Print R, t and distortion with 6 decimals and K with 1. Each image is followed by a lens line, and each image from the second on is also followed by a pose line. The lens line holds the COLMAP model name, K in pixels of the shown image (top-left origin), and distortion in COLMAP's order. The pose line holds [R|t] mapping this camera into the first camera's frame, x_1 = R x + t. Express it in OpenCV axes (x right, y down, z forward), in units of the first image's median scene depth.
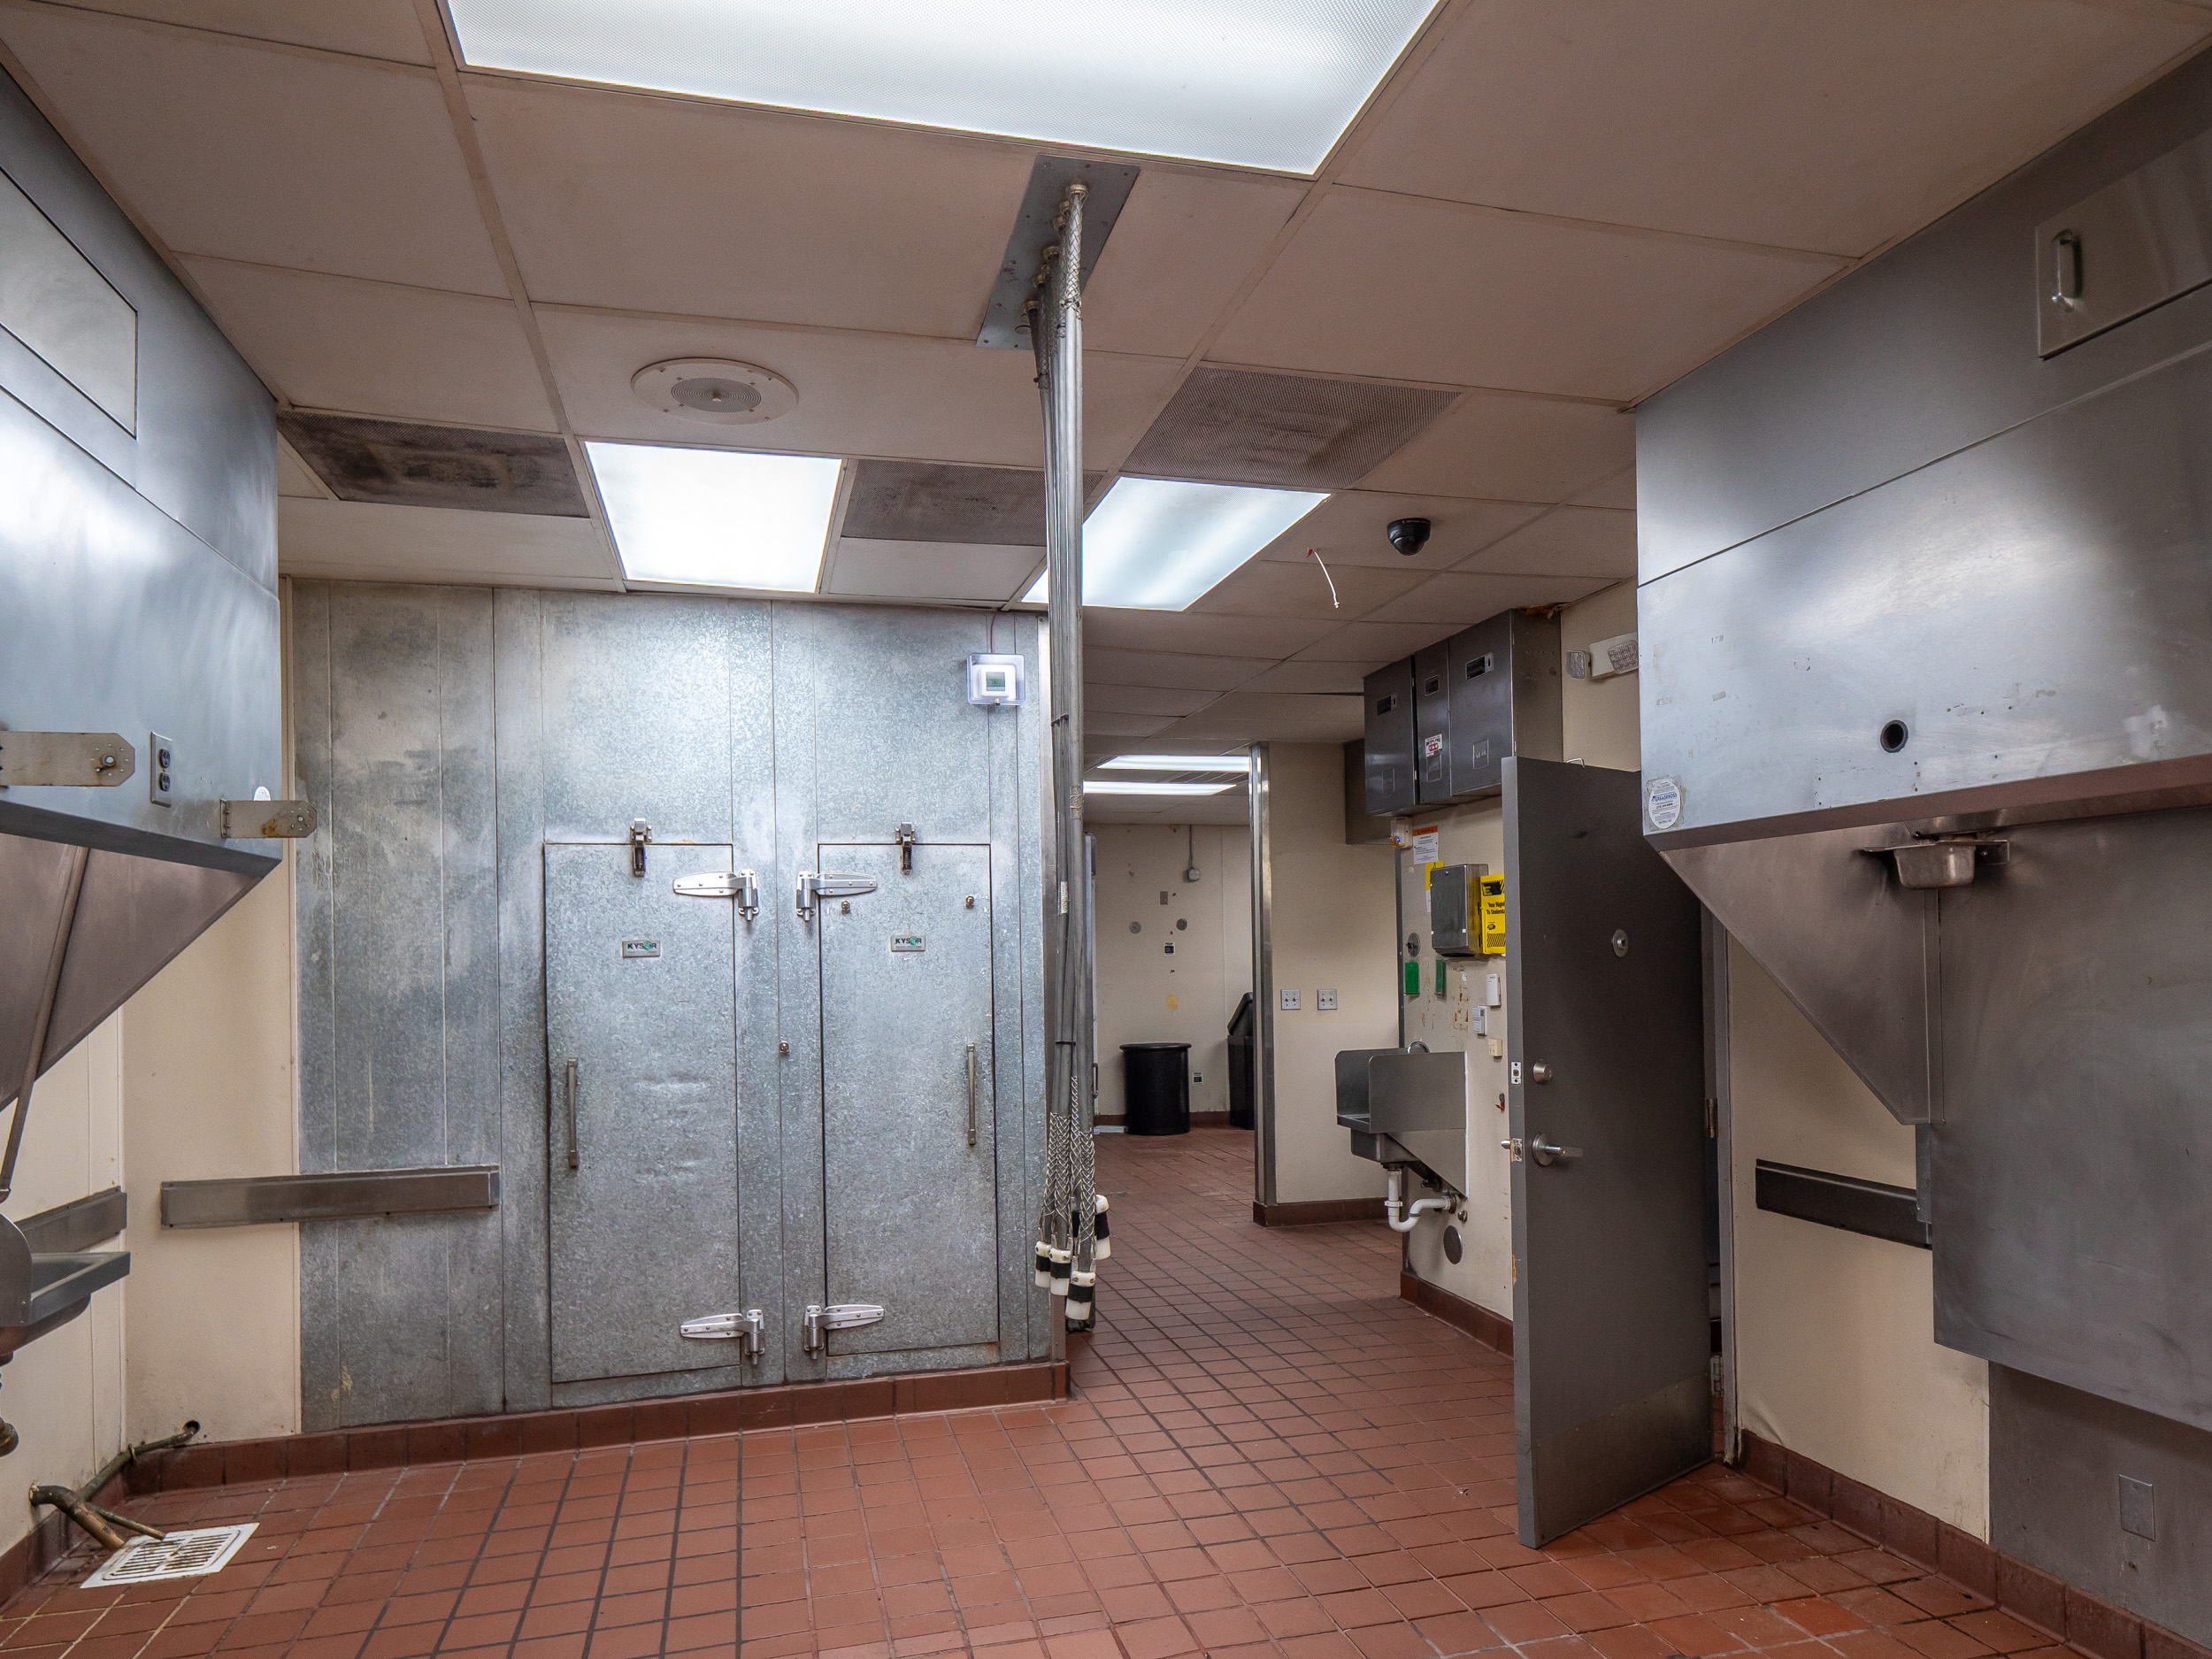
lens RADIAL K [[1409.1, 0, 1114.8], [0, 1409.1, 846.2], [0, 0, 1]] dist [-0.008750, -0.000888]
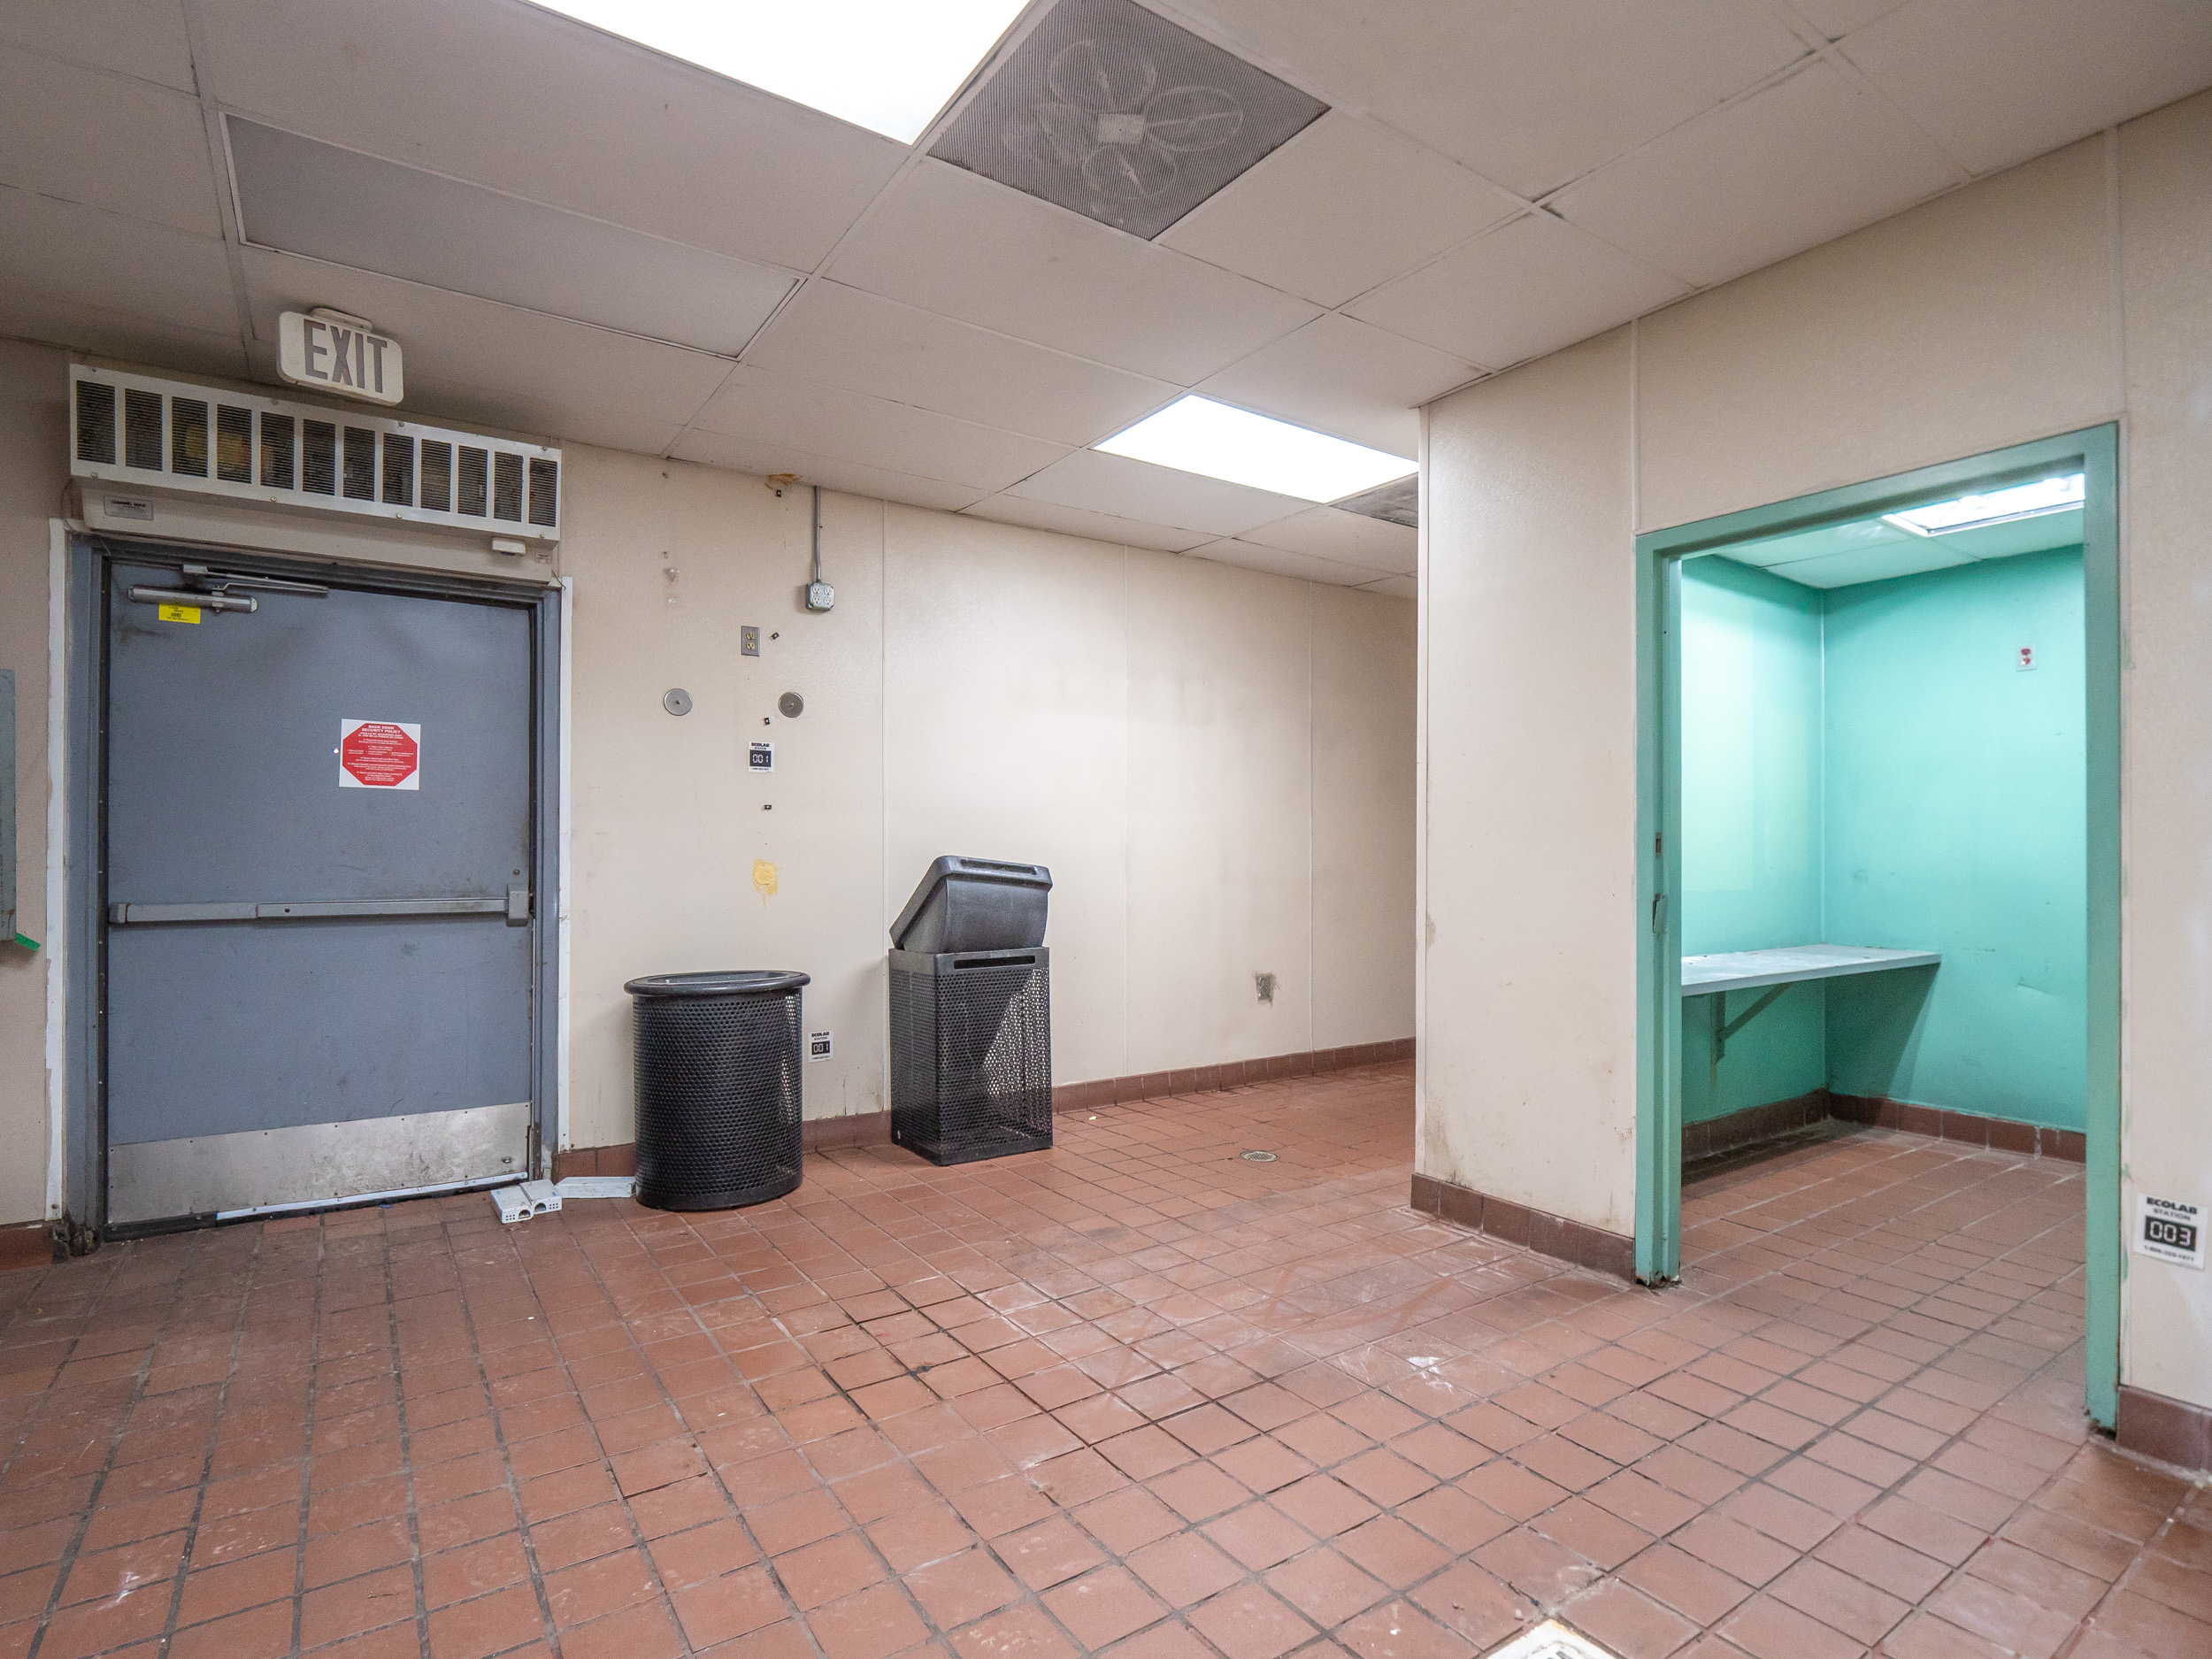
lens RADIAL K [[1107.7, 0, 1113.9], [0, 1107.7, 838.8], [0, 0, 1]] dist [0.000924, 0.000053]
pose [[0.940374, 0.017253, 0.339703, 0.026396], [-0.038643, 0.997666, 0.056304, 0.078274], [-0.337939, -0.066074, 0.938846, 0.666178]]
